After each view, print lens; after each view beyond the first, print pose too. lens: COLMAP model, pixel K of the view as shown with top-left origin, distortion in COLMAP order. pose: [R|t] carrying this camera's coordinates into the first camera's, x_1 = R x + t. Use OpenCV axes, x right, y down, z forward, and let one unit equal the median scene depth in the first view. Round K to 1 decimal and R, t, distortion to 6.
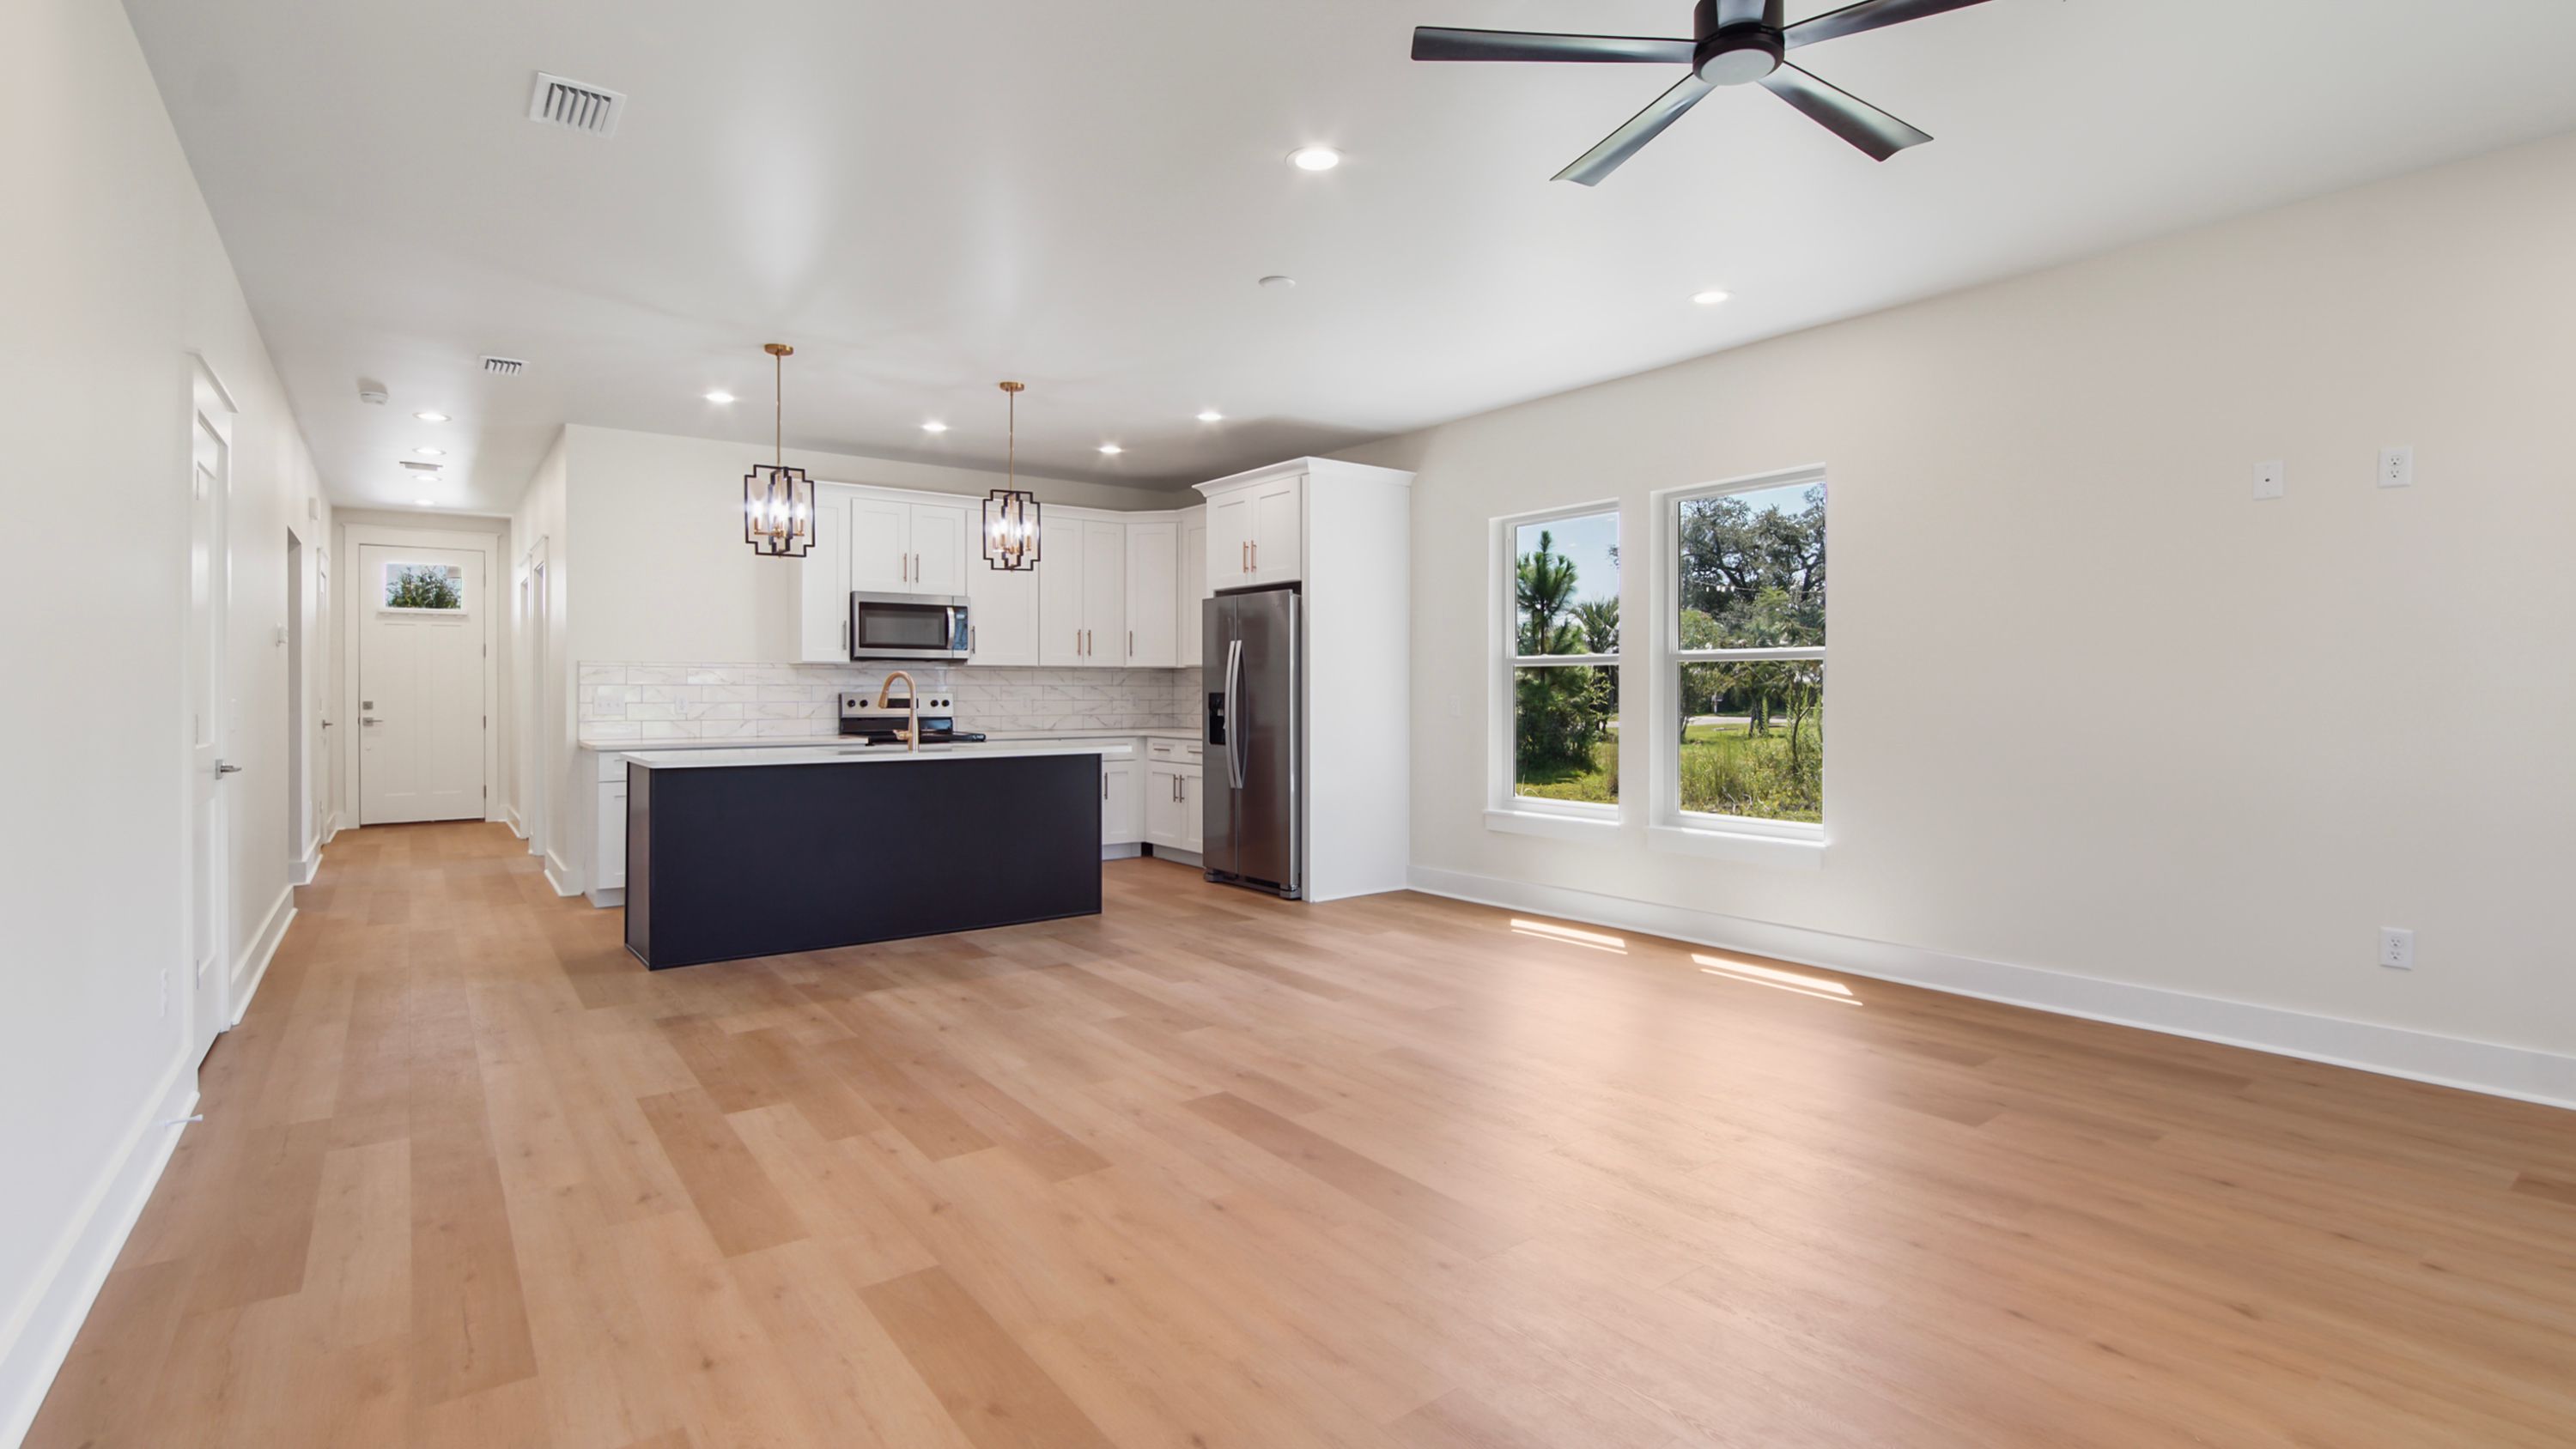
lens RADIAL K [[1175.8, 0, 1279.2], [0, 1175.8, 716.6], [0, 0, 1]] dist [-0.014030, -0.000019]
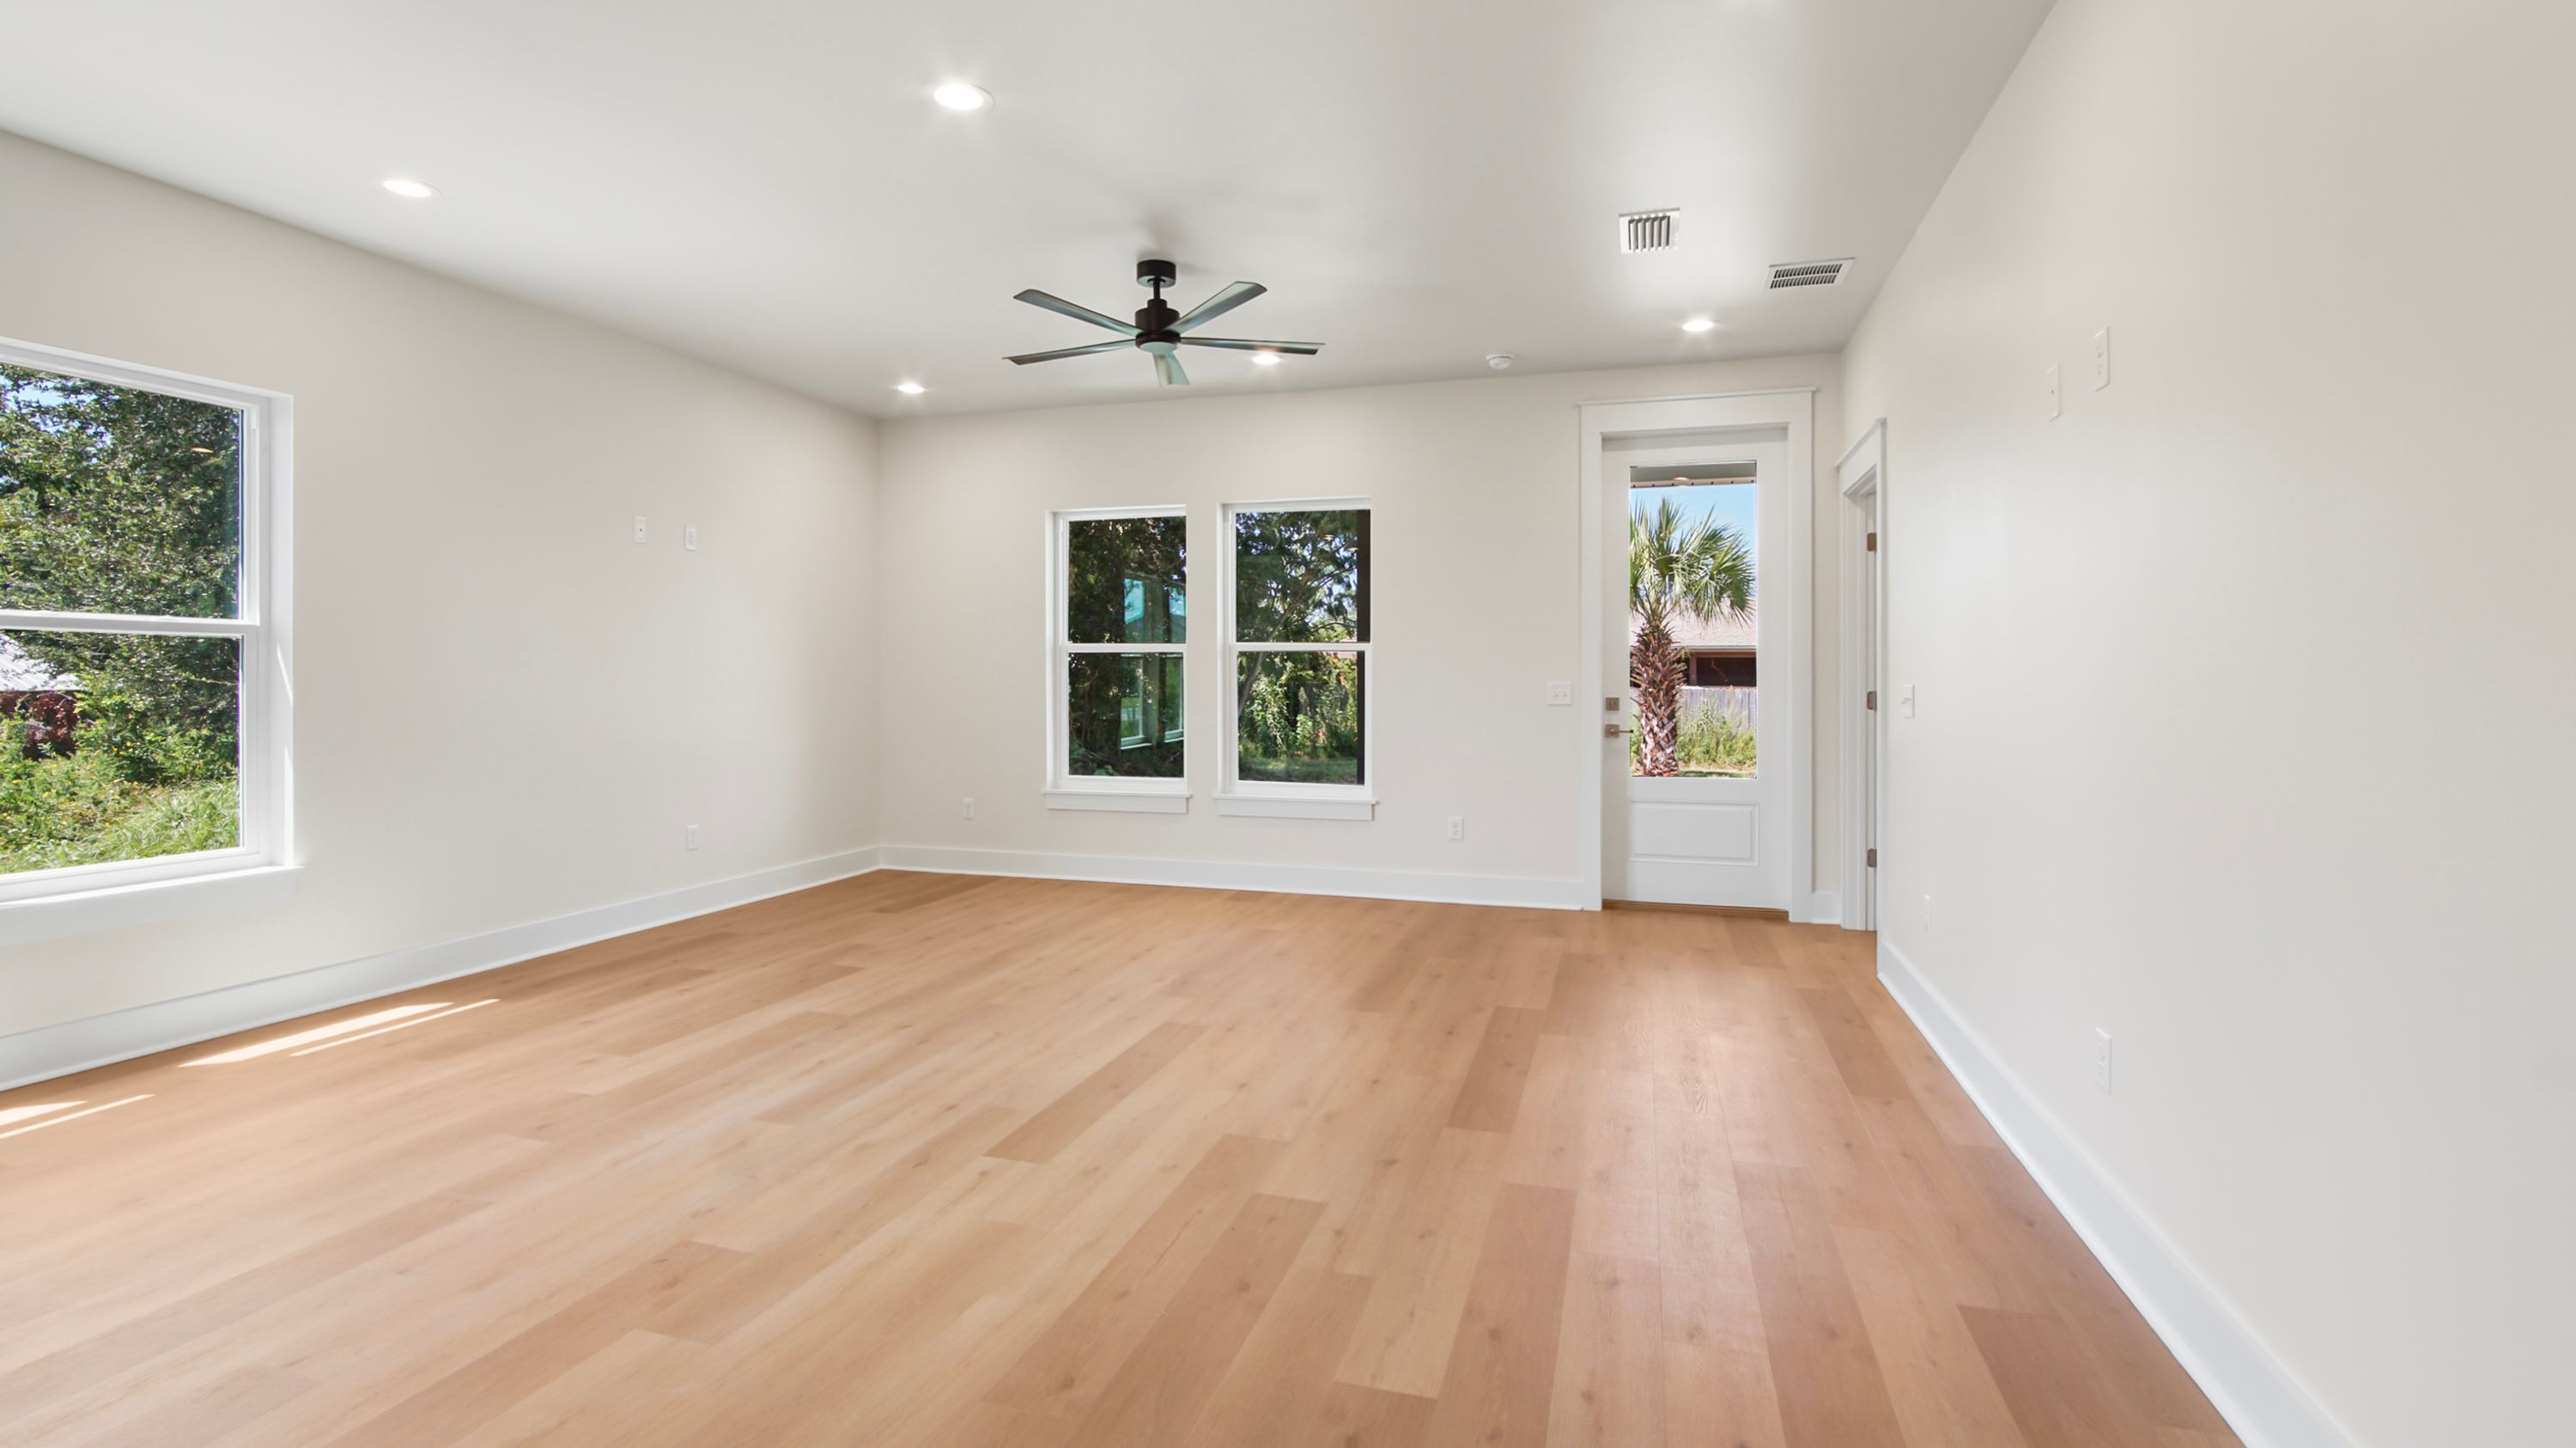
lens RADIAL K [[1189.7, 0, 1287.1], [0, 1189.7, 703.4], [0, 0, 1]] dist [-0.015251, 0.000243]
pose [[-0.598714, -0.016564, 0.800792, -0.402782], [0.017403, 0.999281, 0.033681, -0.012724], [-0.800774, 0.034102, -0.597995, 0.629002]]
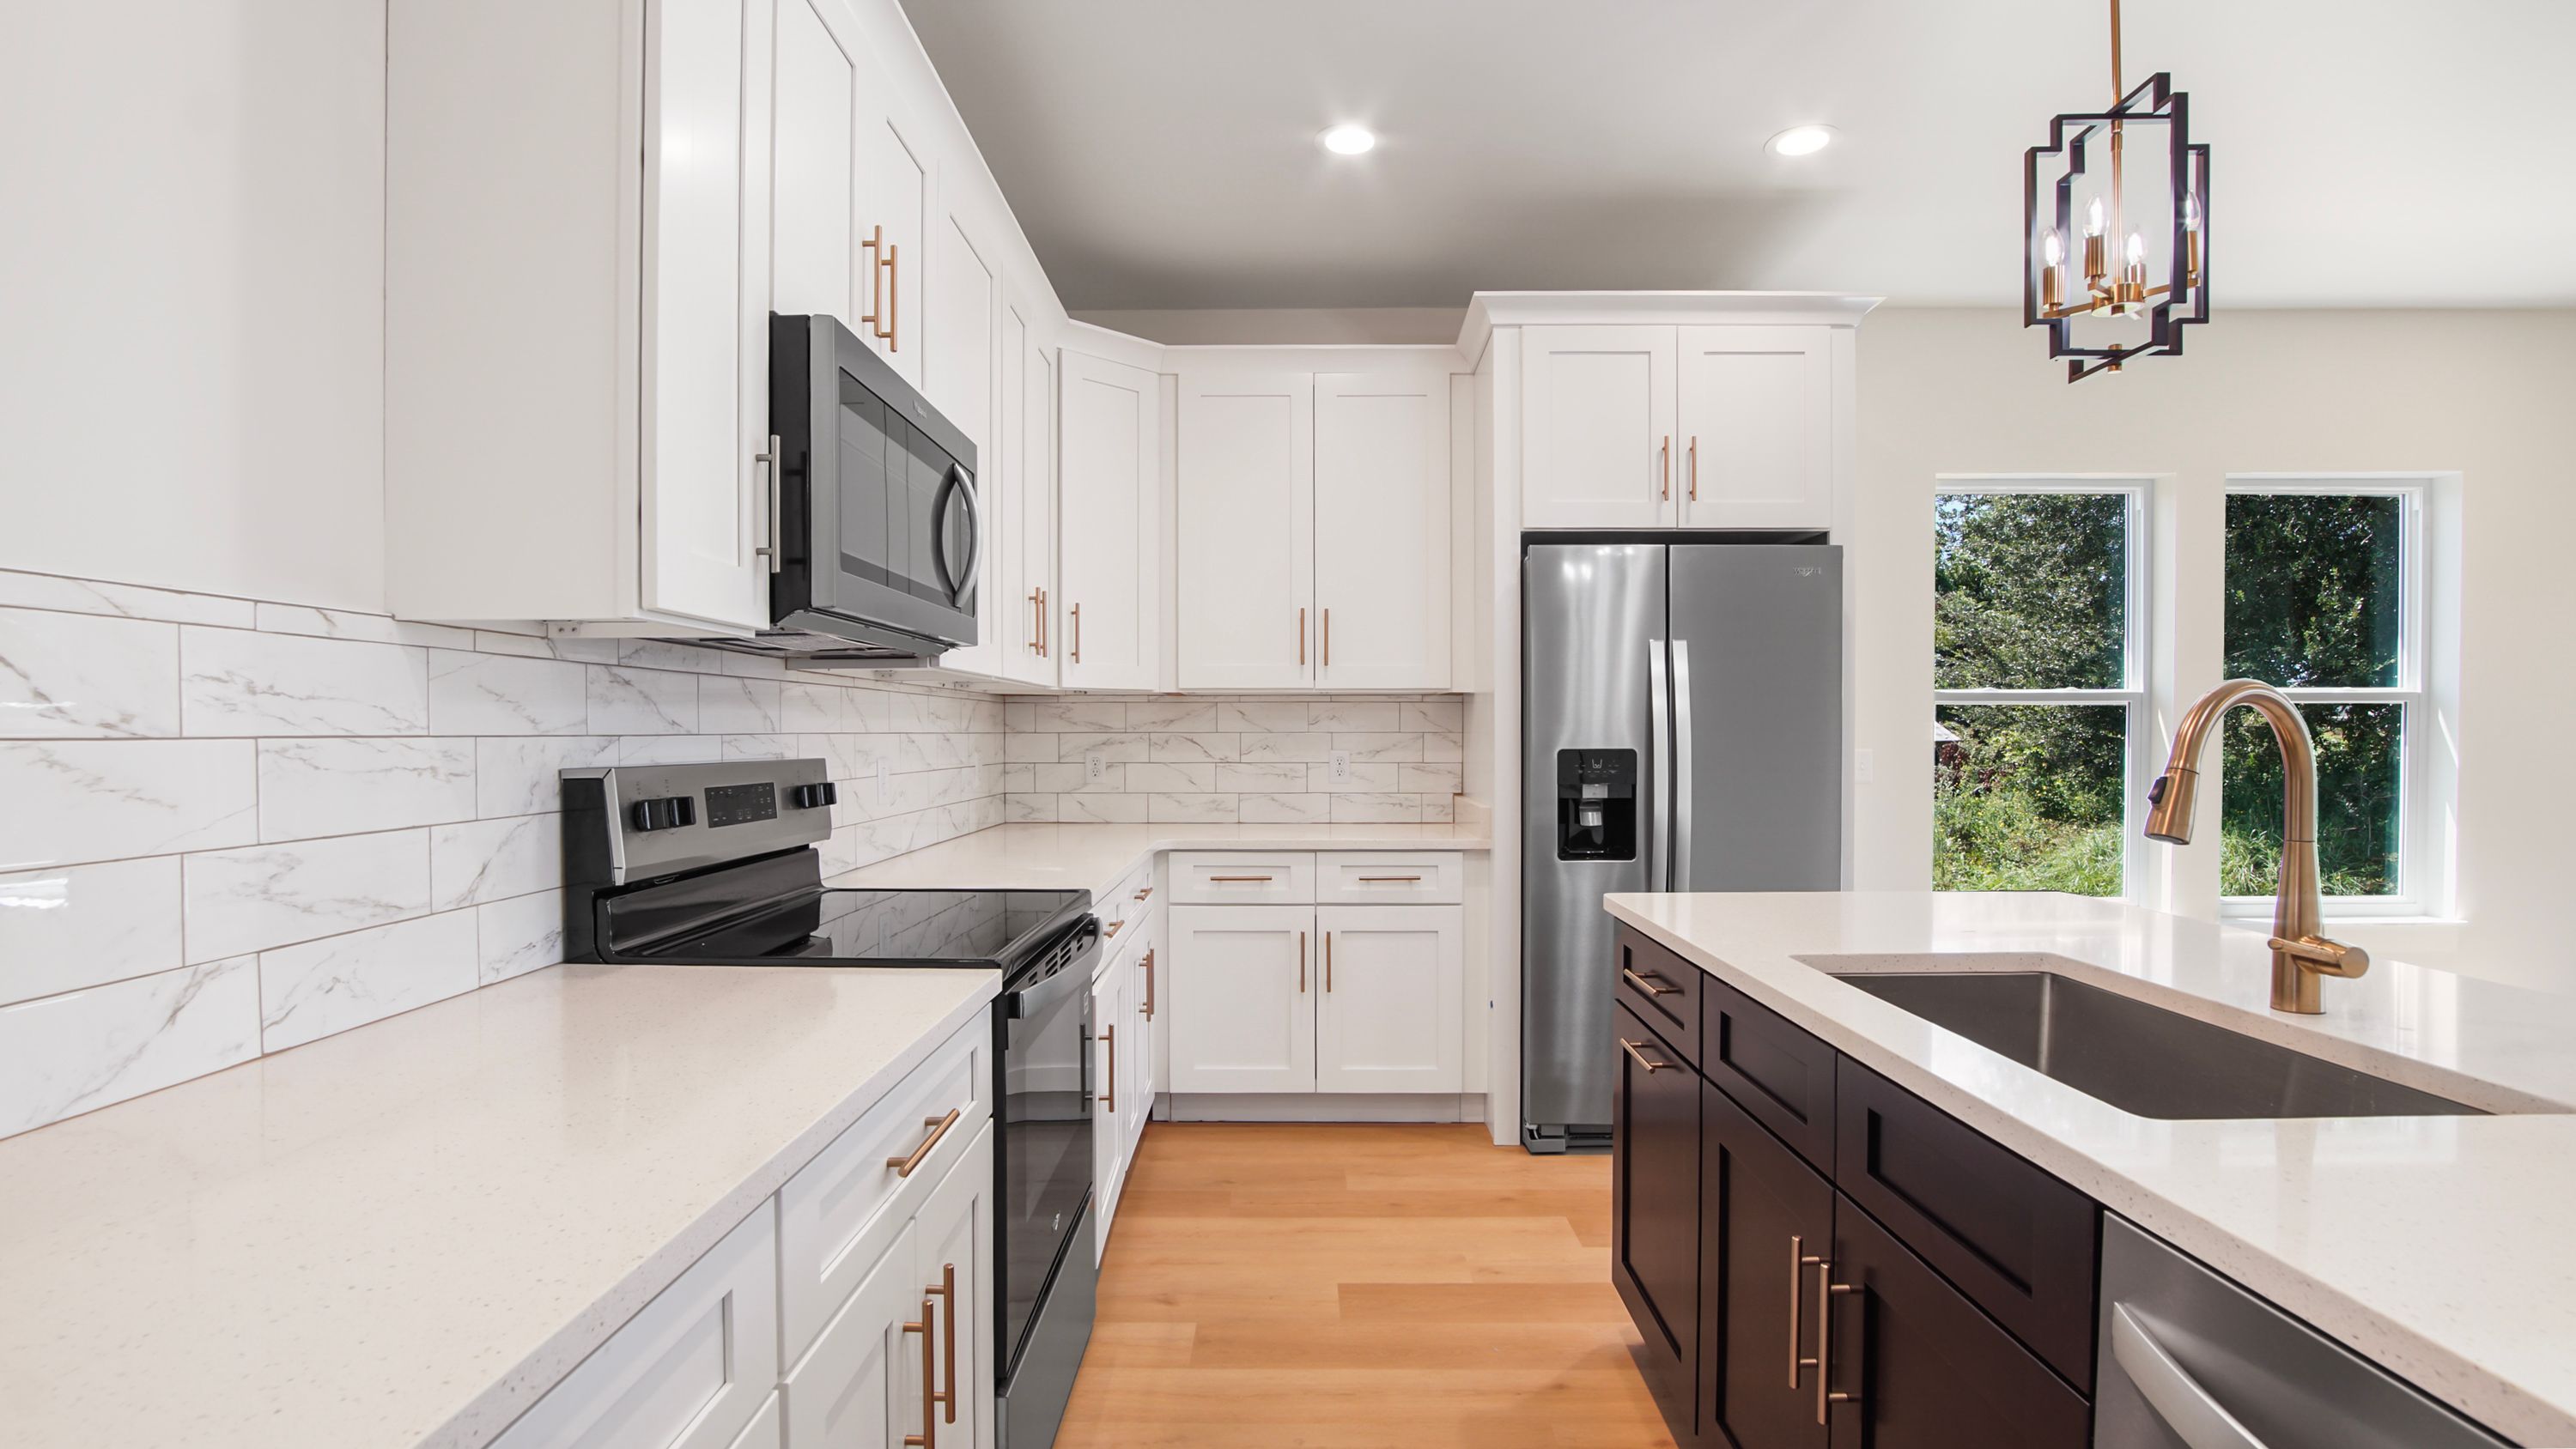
lens RADIAL K [[1170.6, 0, 1264.6], [0, 1170.6, 747.3], [0, 0, 1]] dist [-0.030774, 0.000243]
pose [[0.614816, -0.011697, 0.788583, -0.484845], [0.019630, 0.999807, -0.000475, -0.022857], [-0.788426, 0.015772, 0.614928, 0.797729]]
